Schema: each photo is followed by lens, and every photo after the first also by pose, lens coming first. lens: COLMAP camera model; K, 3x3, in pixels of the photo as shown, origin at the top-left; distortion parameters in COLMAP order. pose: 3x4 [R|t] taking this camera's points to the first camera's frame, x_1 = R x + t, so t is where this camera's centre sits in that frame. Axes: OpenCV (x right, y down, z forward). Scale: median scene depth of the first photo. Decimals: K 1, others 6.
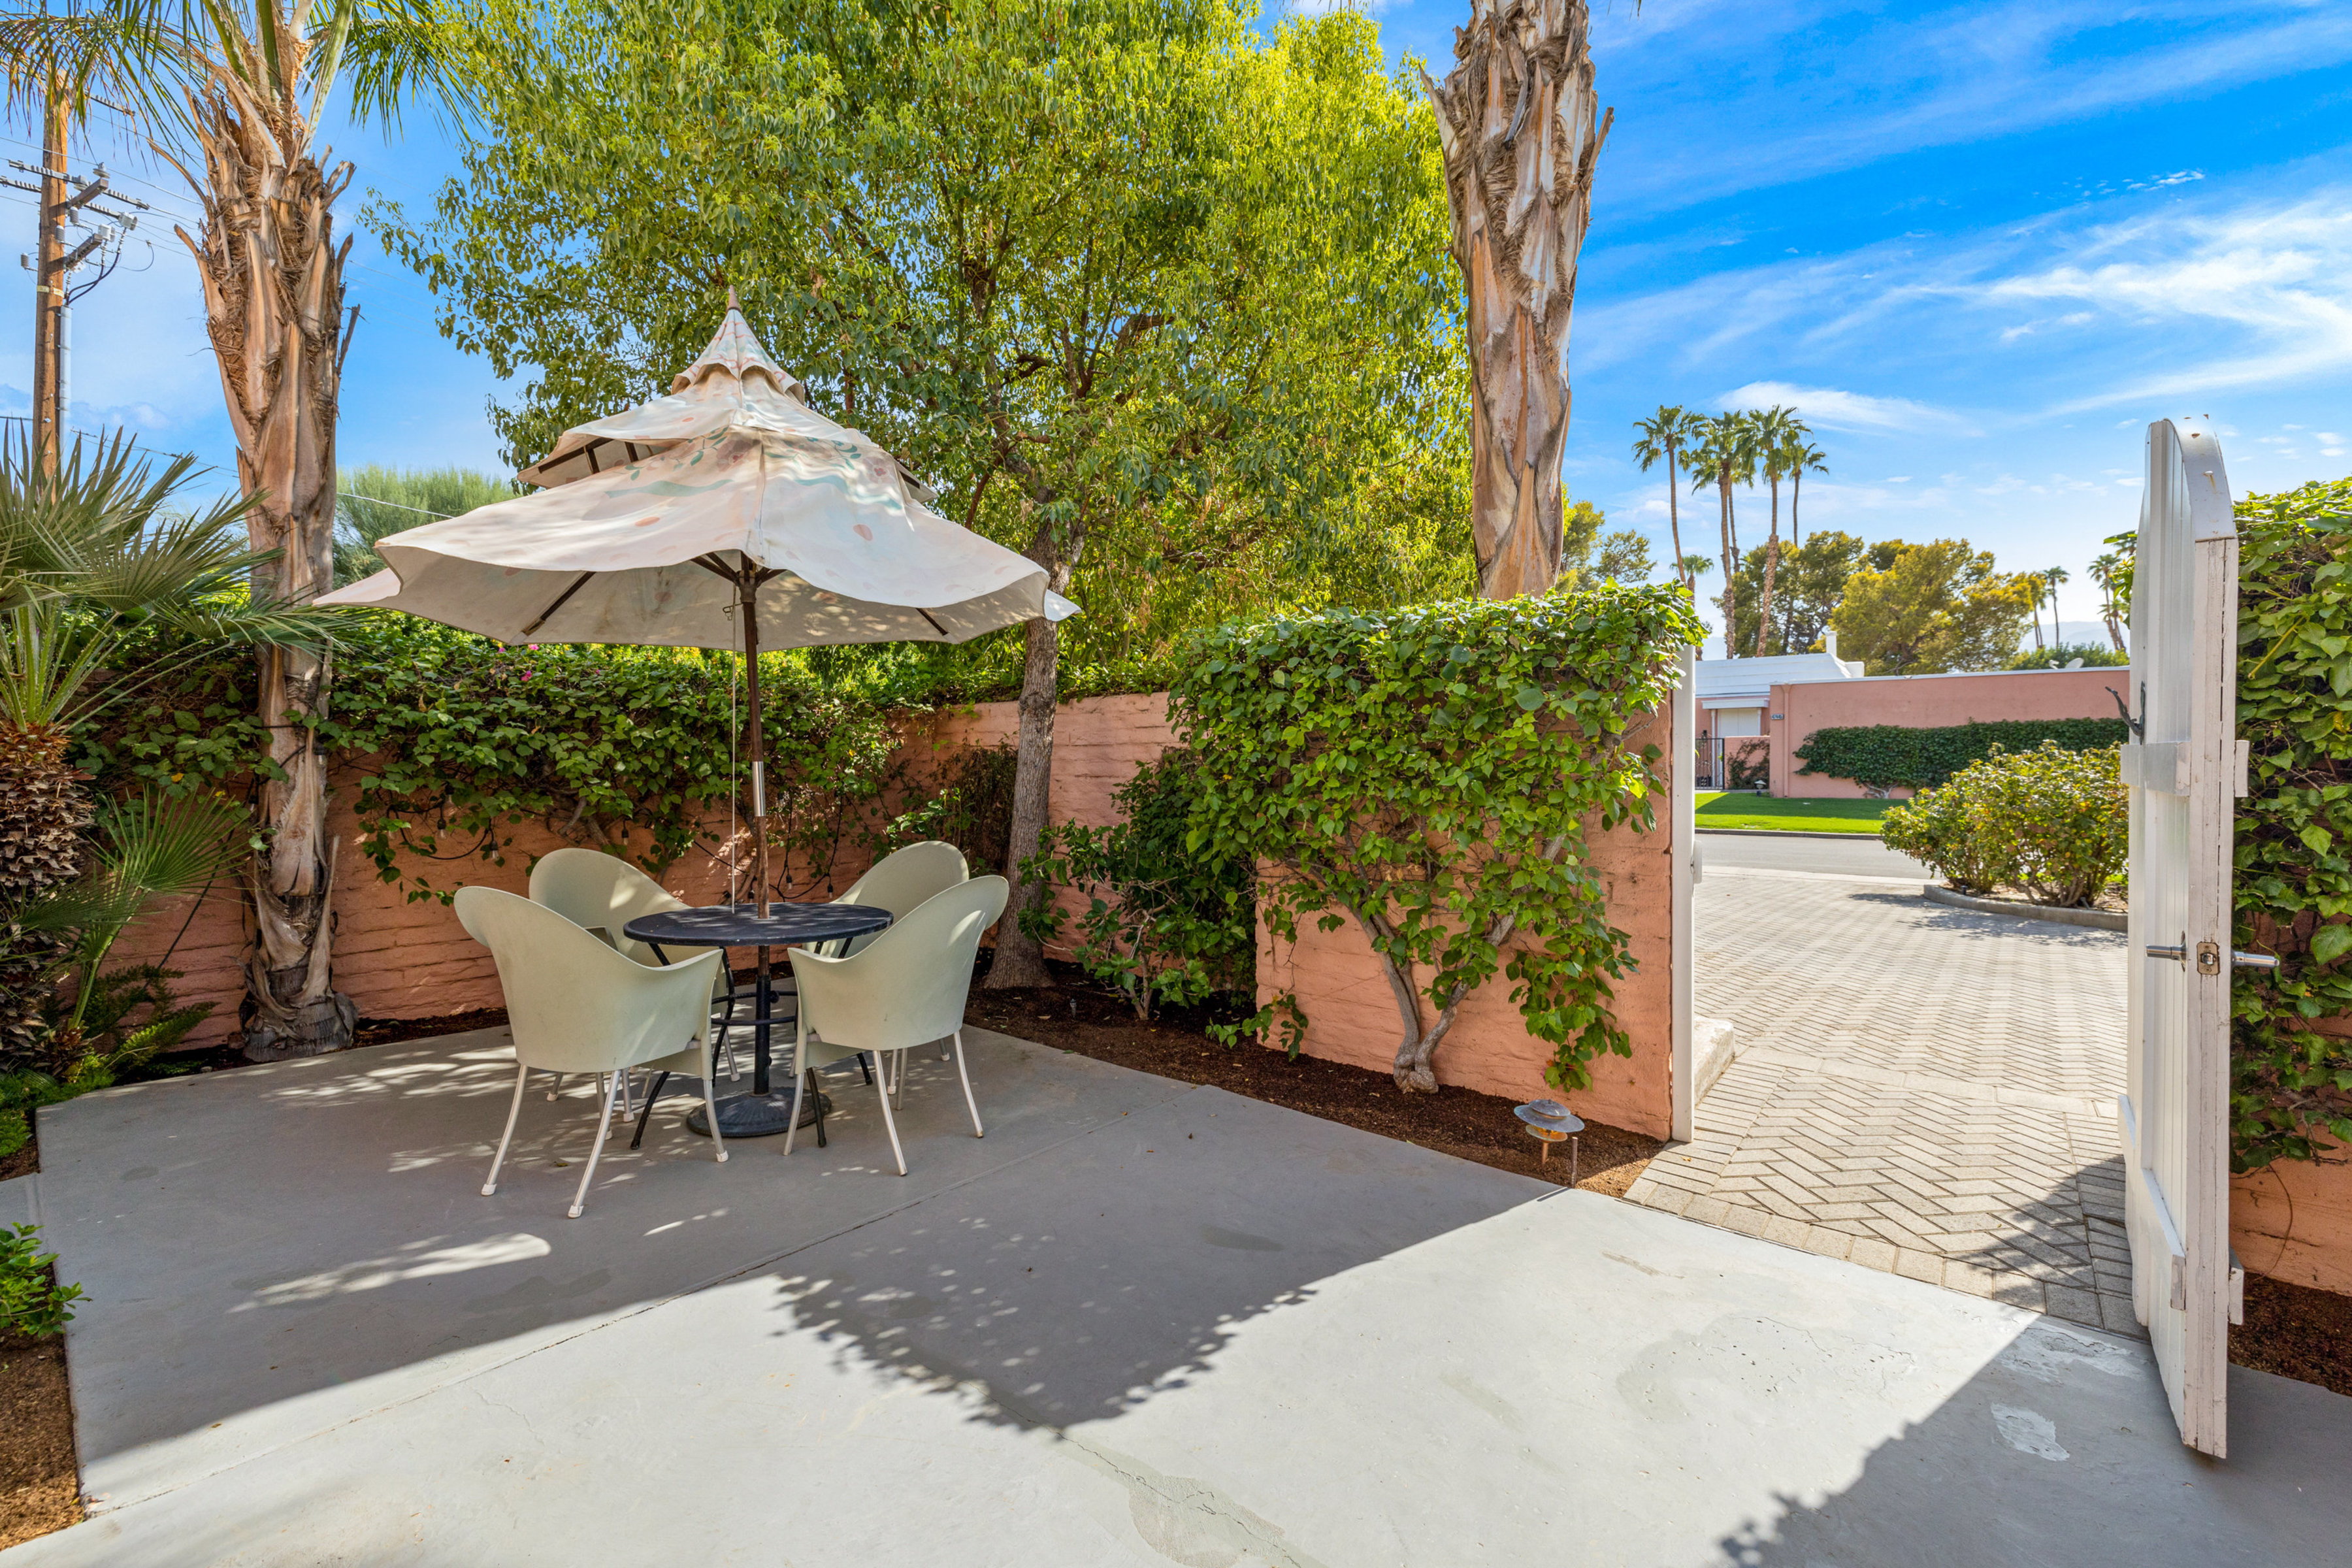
lens RADIAL K [[992.9, 0, 1176.9], [0, 992.9, 759.9], [0, 0, 1]] dist [0.004528, 0.000120]
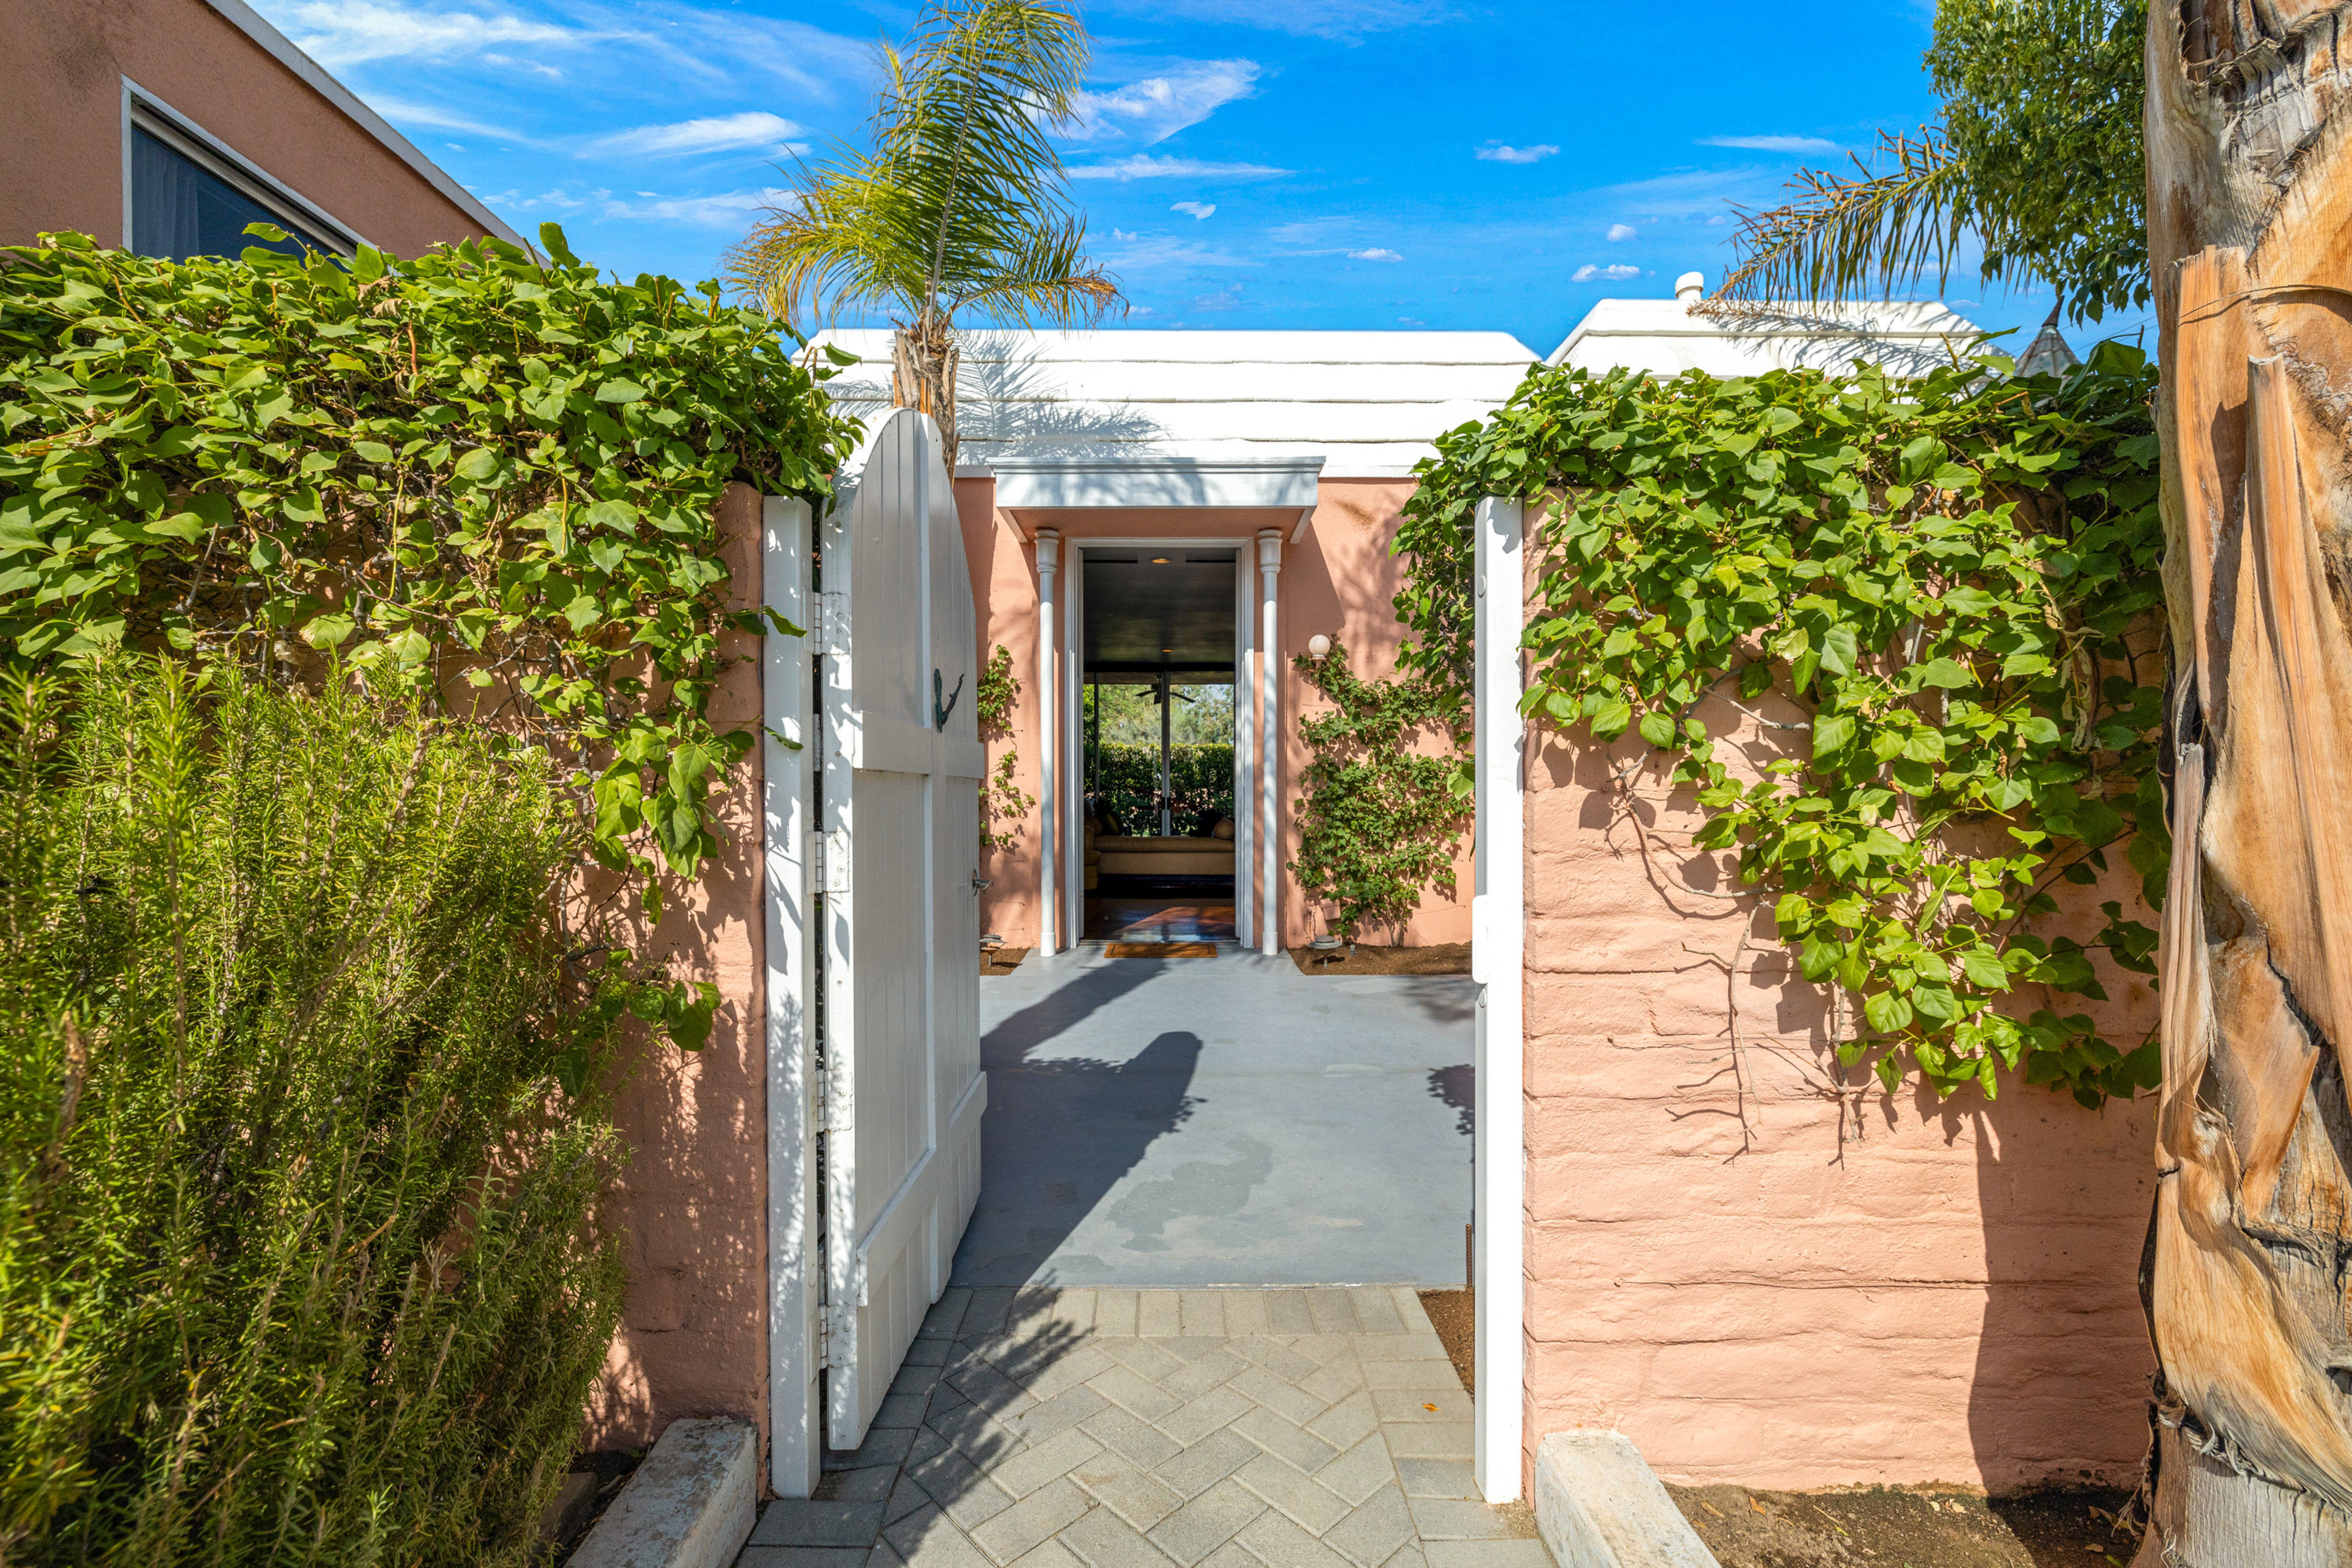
lens RADIAL K [[992.9, 0, 1178.8], [0, 992.9, 788.4], [0, 0, 1]] dist [0.004528, 0.000120]
pose [[-0.765974, -0.000741, -0.642872, 0.786459], [-0.004979, 0.999976, 0.004779, 0.022900], [0.642853, 0.006861, -0.765959, 1.056247]]
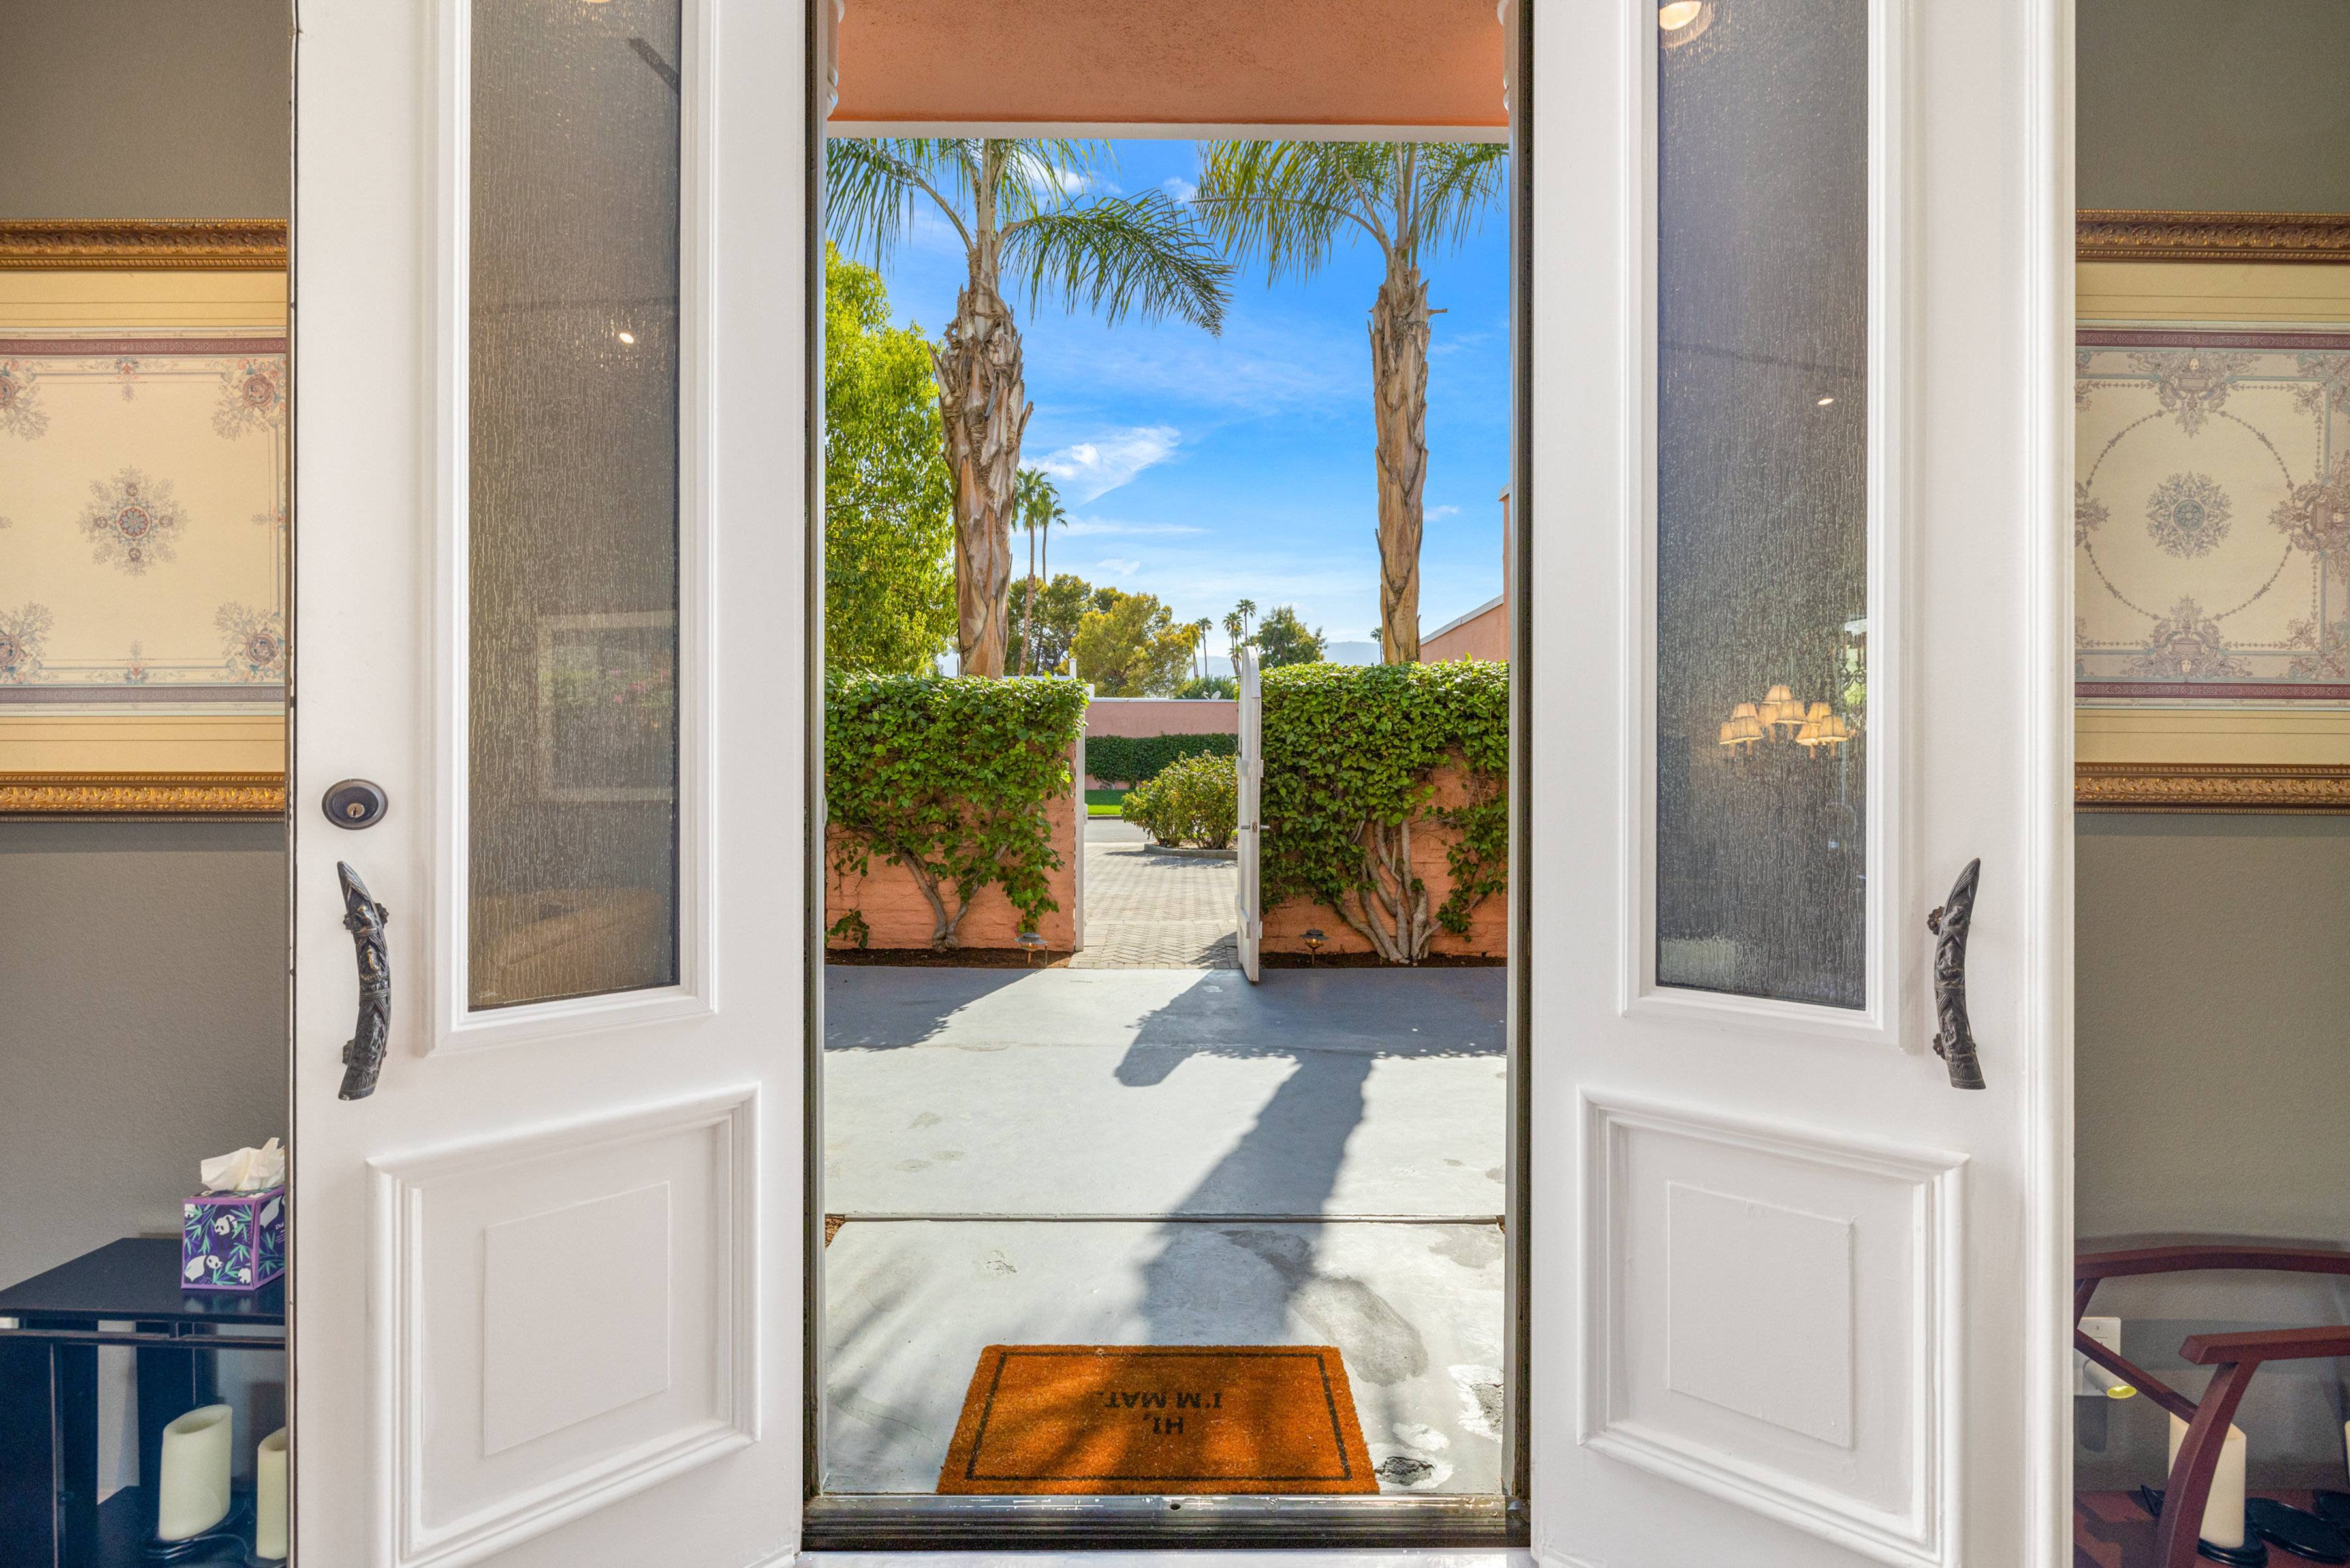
lens RADIAL K [[992.0, 0, 1177.4], [0, 992.0, 768.2], [0, 0, 1]] dist [0.004528, 0.000120]
pose [[0.767815, -0.003457, 0.640663, -0.524076], [-0.002004, 0.999968, 0.007797, -0.006807], [-0.640669, -0.007271, 0.767783, -0.564103]]
